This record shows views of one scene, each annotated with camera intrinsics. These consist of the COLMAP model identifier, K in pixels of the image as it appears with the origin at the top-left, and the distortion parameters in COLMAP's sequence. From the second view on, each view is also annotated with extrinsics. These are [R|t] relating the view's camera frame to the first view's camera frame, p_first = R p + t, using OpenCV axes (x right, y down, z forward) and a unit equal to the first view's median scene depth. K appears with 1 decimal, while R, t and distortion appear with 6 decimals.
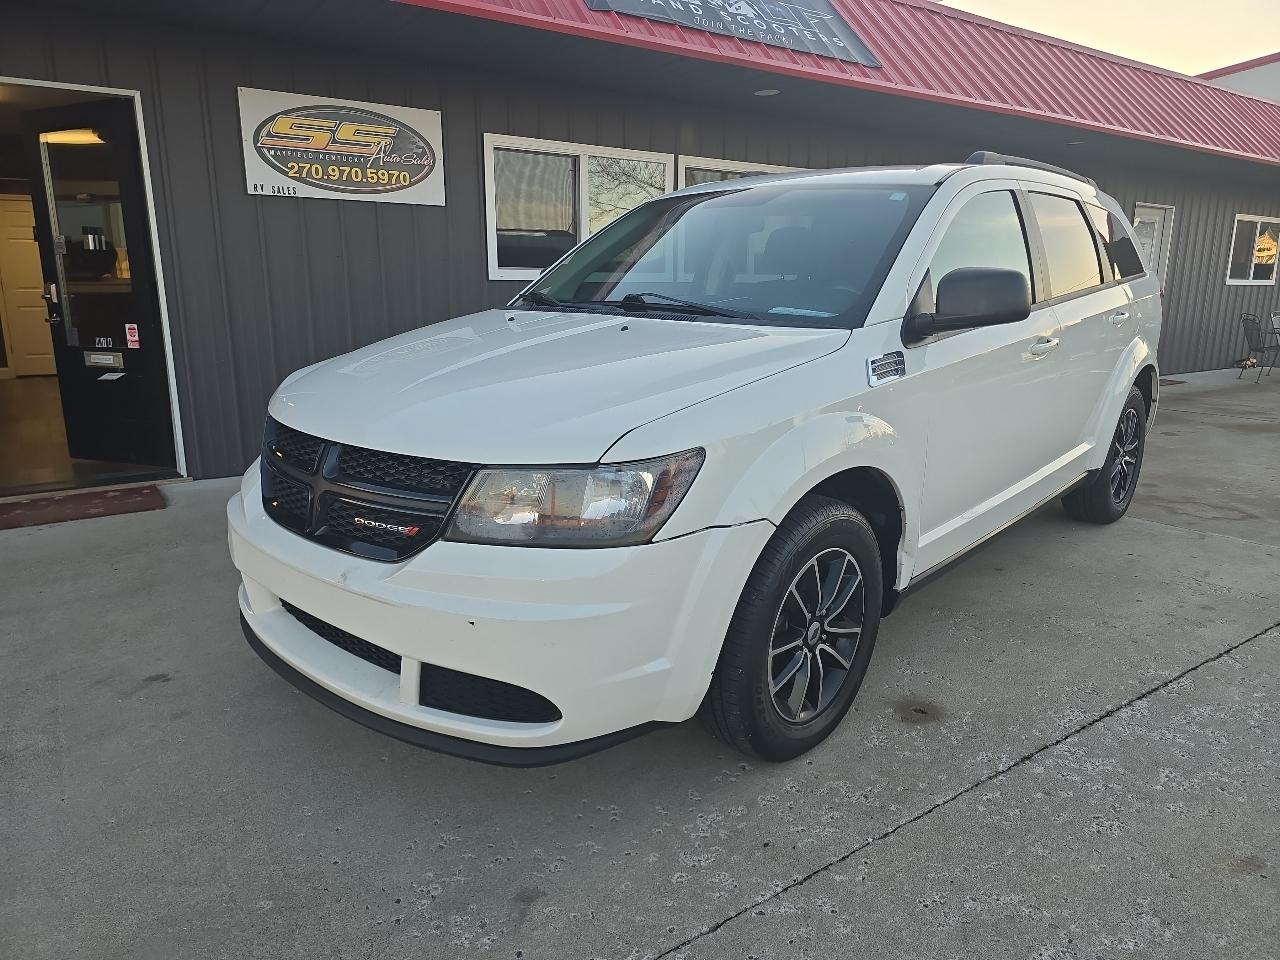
lens RADIAL K [[880.9, 0, 639.2], [0, 880.9, 483.7], [0, 0, 1]] dist [0.061502, -0.057513]
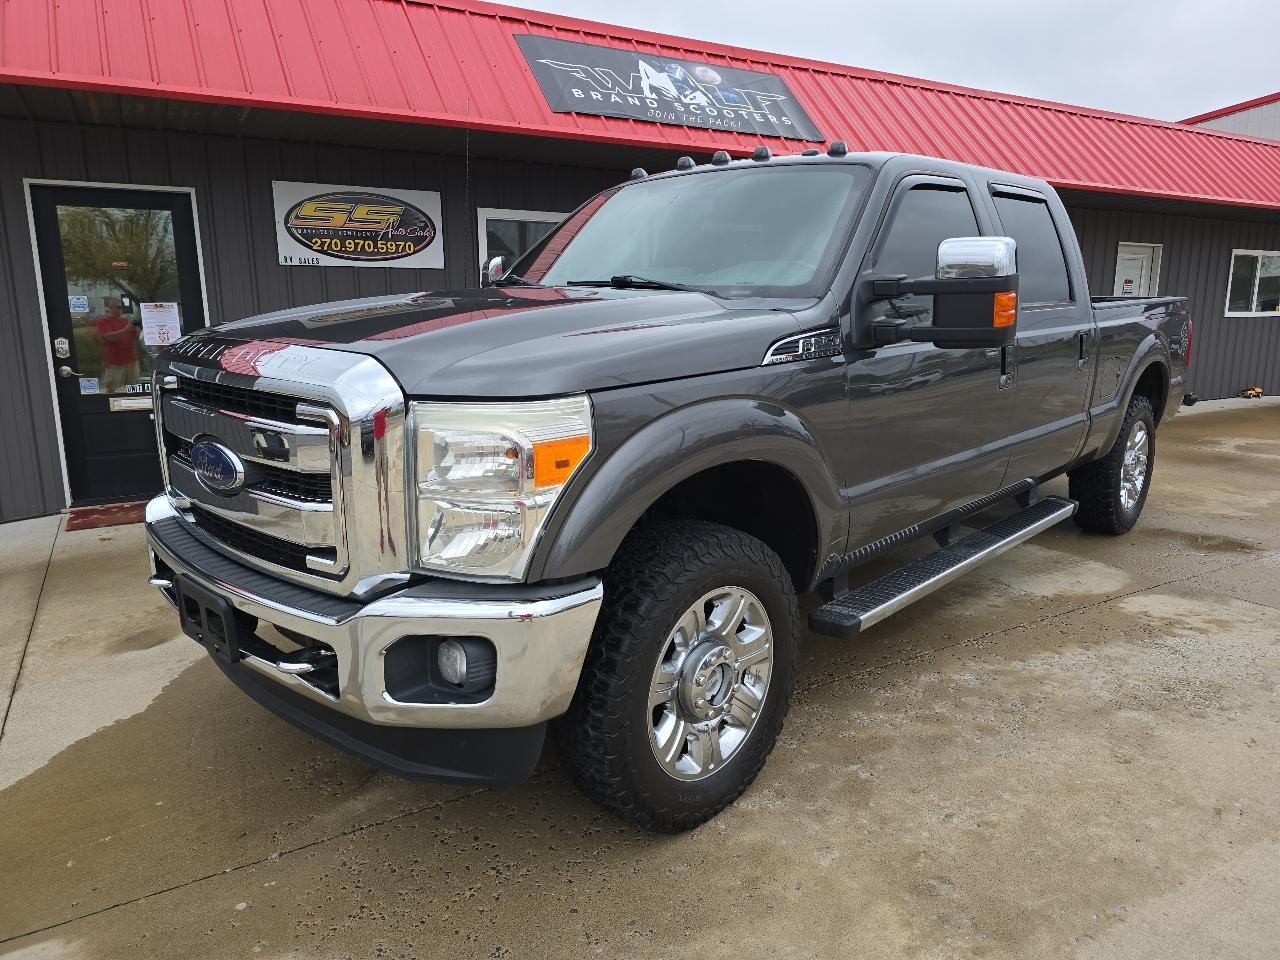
lens RADIAL K [[880.9, 0, 640.5], [0, 880.9, 479.9], [0, 0, 1]] dist [0.061502, -0.057513]
pose [[0.996702, 0.006294, -0.080906, 0.148613], [-0.008819, 0.999484, -0.030887, 0.006886], [0.080670, 0.031499, 0.996243, -0.166040]]
